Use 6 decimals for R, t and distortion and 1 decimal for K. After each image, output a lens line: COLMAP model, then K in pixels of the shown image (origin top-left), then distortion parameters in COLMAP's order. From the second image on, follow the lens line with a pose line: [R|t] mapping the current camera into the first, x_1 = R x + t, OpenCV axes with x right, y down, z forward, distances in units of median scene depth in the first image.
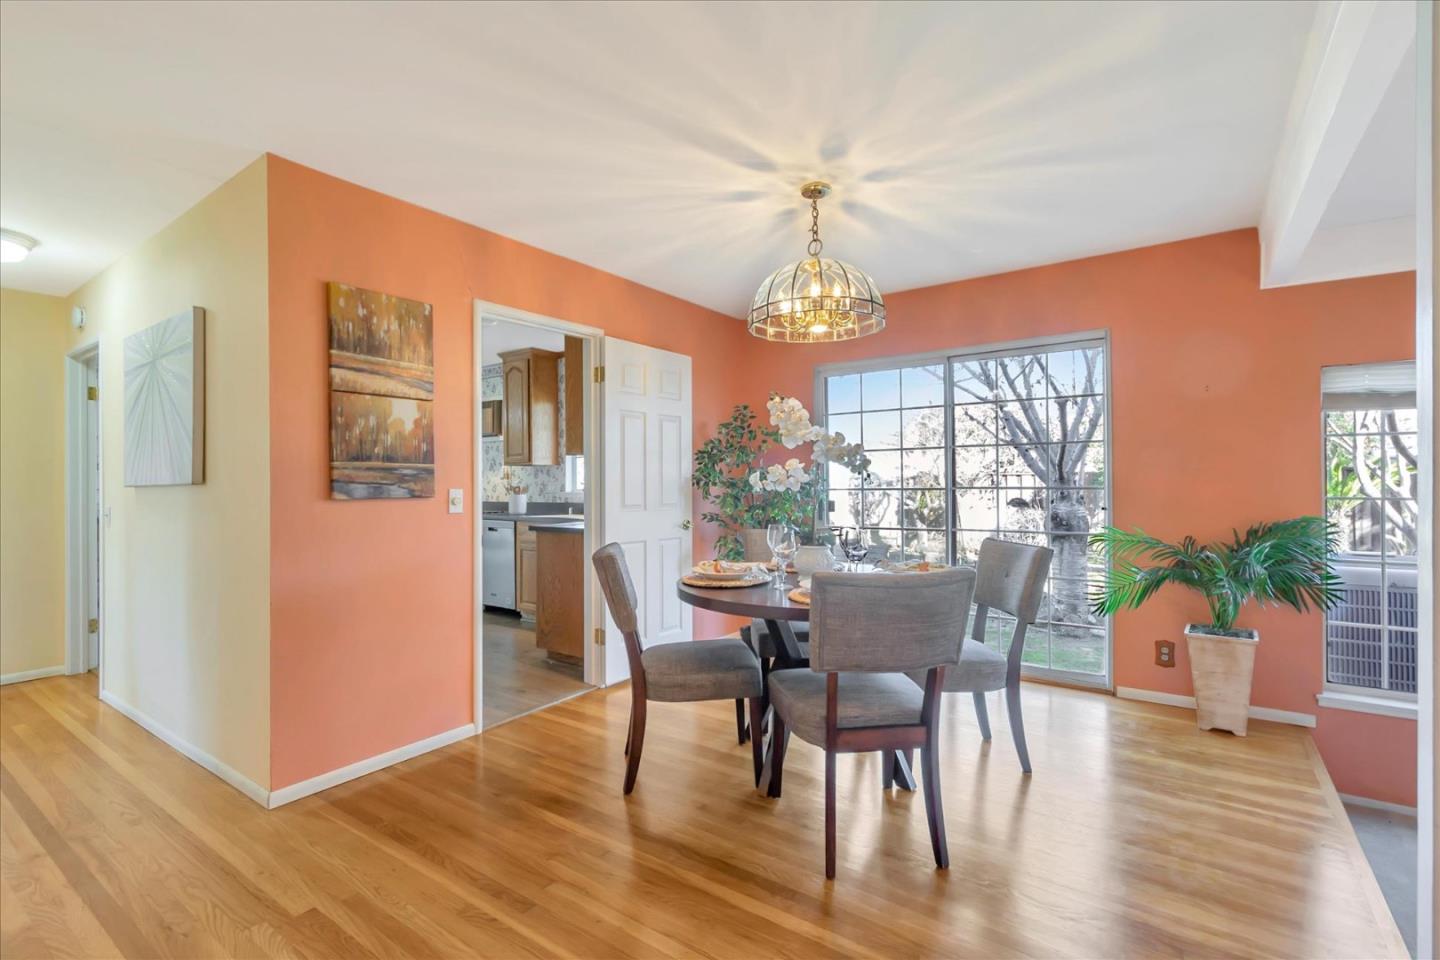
lens RADIAL K [[656.1, 0, 720.1], [0, 656.1, 484.7], [0, 0, 1]] dist [0.003177, 0.000251]
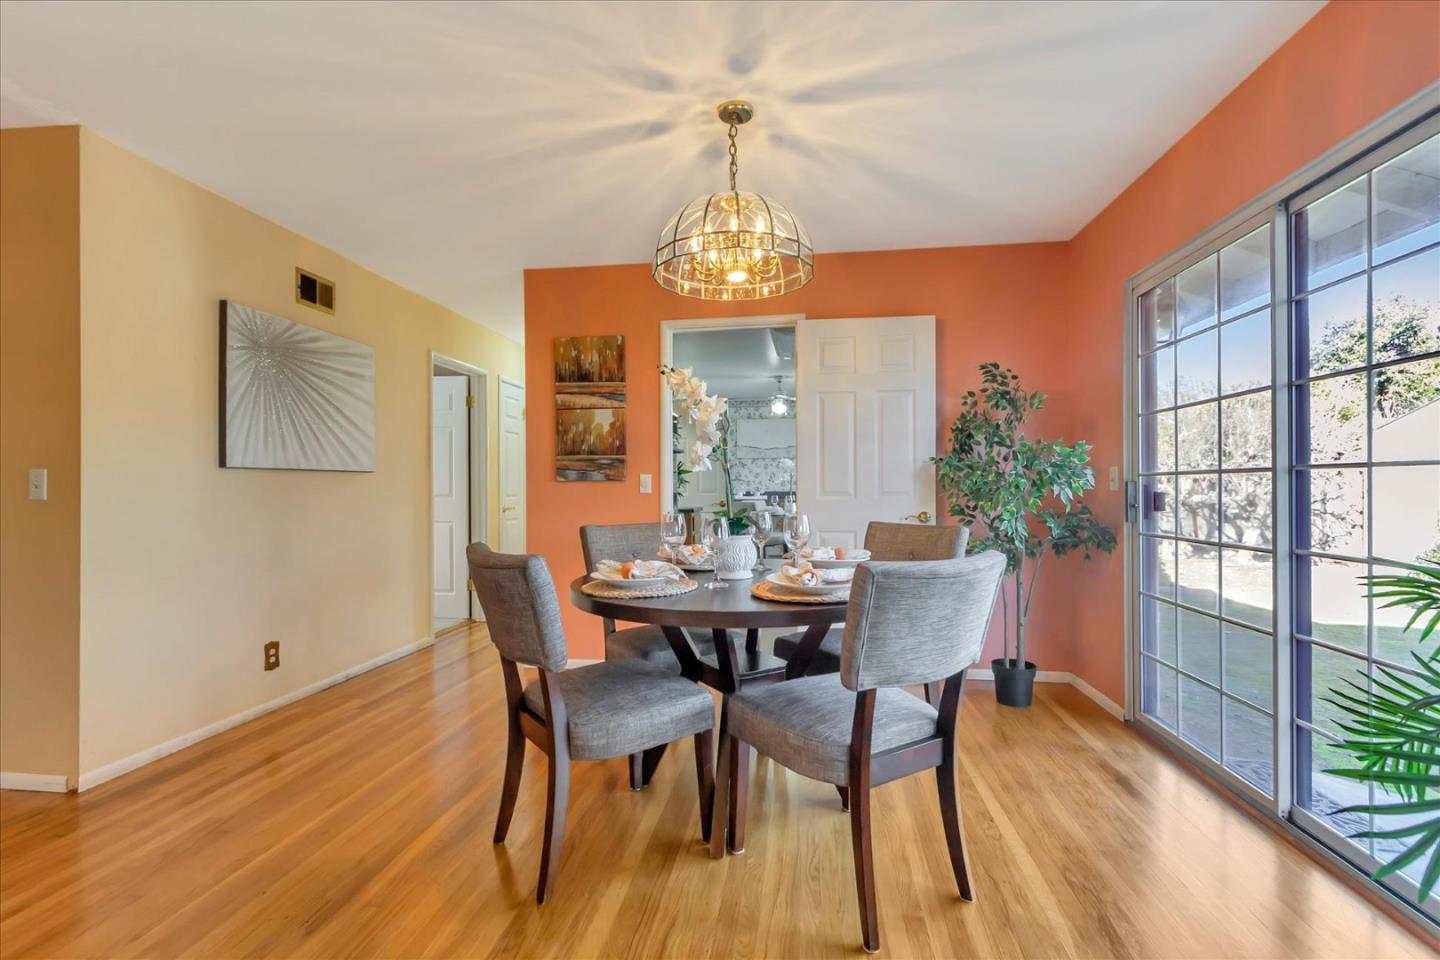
lens RADIAL K [[656.1, 0, 720.1], [0, 656.1, 484.7], [0, 0, 1]] dist [0.003177, 0.000251]
pose [[0.470171, 0.000462, -0.882575, 0.754279], [0.002133, 0.999996, 0.001659, 0.023926], [0.882573, -0.002662, 0.470169, 0.500932]]
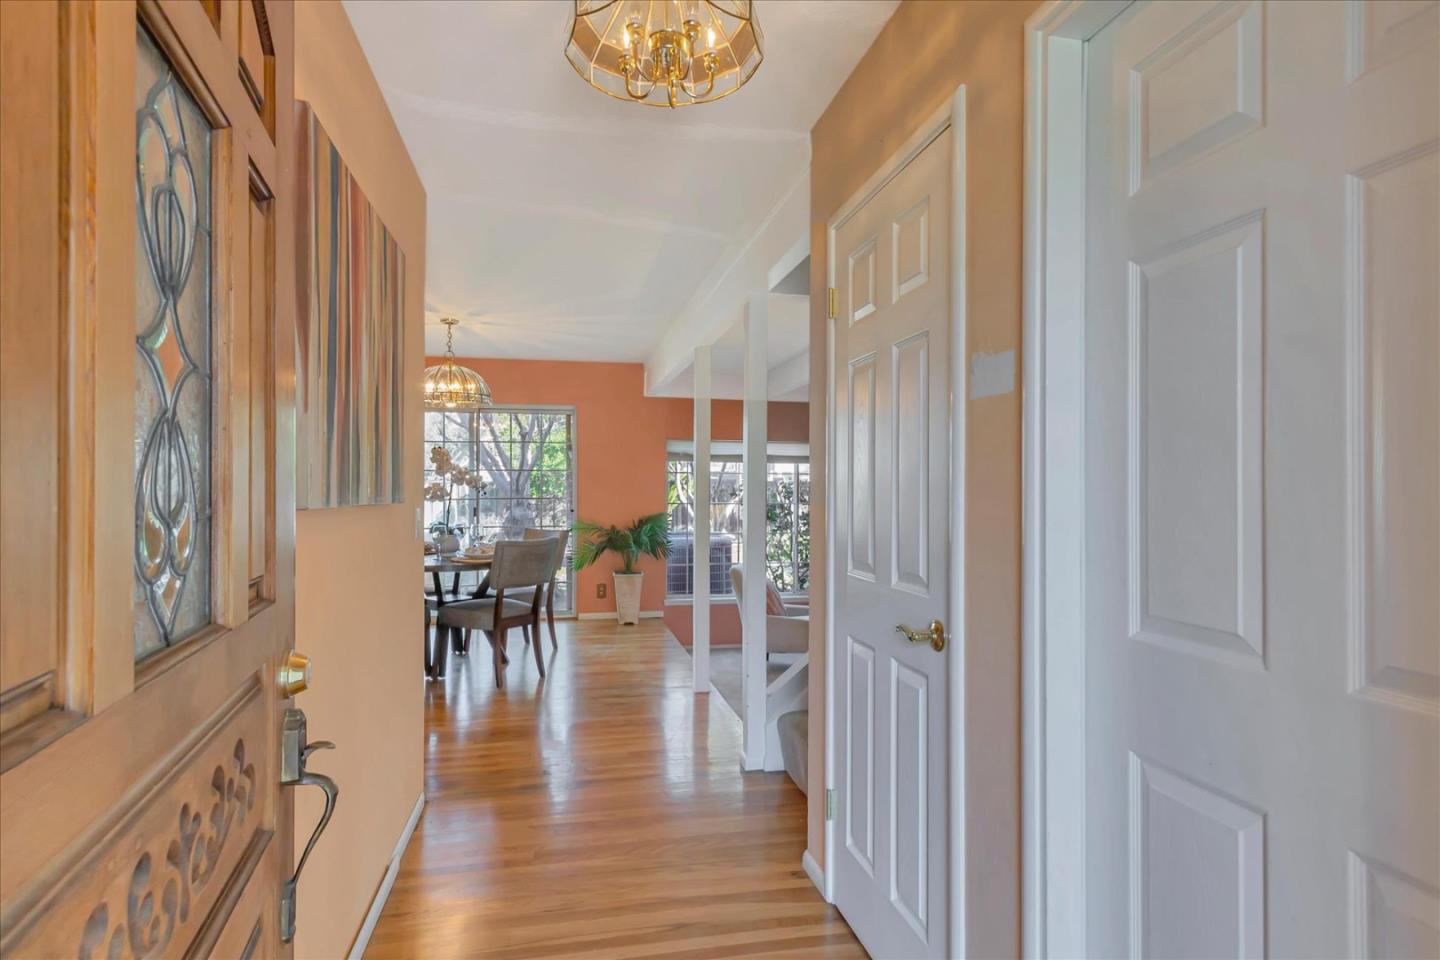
lens RADIAL K [[762.2, 0, 718.3], [0, 762.2, 474.1], [0, 0, 1]] dist [-0.000742, 0.000186]
pose [[0.675709, 0.018816, 0.736929, -0.695315], [-0.002739, 0.999731, -0.023014, -0.015479], [-0.737164, 0.013532, 0.675579, -0.692232]]
